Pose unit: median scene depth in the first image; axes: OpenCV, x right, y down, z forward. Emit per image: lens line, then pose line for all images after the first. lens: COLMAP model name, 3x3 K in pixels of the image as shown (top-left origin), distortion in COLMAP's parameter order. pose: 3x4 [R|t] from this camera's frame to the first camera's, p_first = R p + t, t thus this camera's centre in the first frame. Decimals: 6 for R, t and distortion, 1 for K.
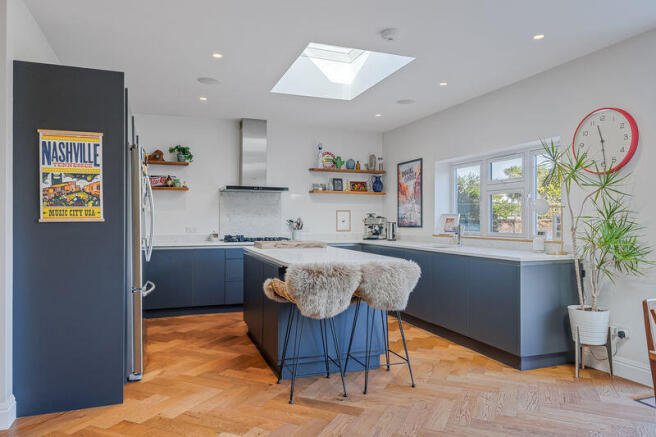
lens RADIAL K [[442.6, 0, 328.8], [0, 442.6, 219.4], [0, 0, 1]] dist [0.003084, -0.000389]
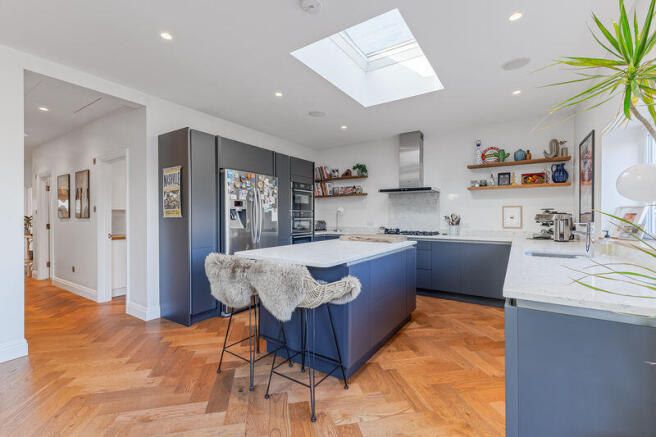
lens RADIAL K [[282.9, 0, 329.4], [0, 282.9, 218.3], [0, 0, 1]] dist [0.002800, 0.000101]
pose [[0.587860, 0.003293, -0.808956, 0.295080], [0.002250, 0.999981, 0.005705, 0.001316], [0.808960, -0.005174, 0.587841, 0.339655]]
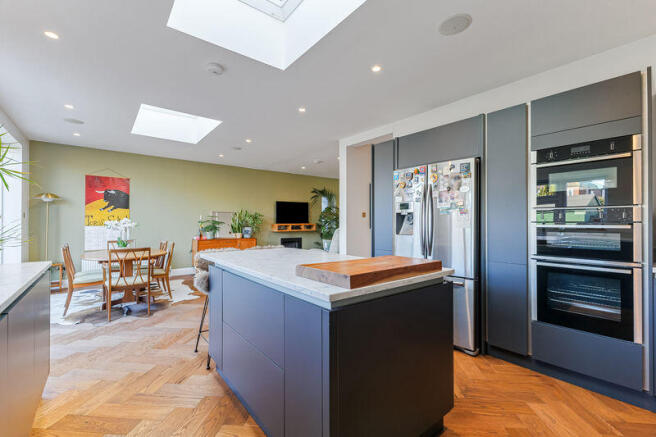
lens RADIAL K [[282.9, 0, 329.0], [0, 282.9, 220.9], [0, 0, 1]] dist [0.002800, 0.000101]
pose [[-0.949682, -0.002004, -0.313209, 0.049855], [-0.000035, 0.999980, -0.006293, 0.003328], [0.313215, -0.005965, -0.949663, 0.868921]]
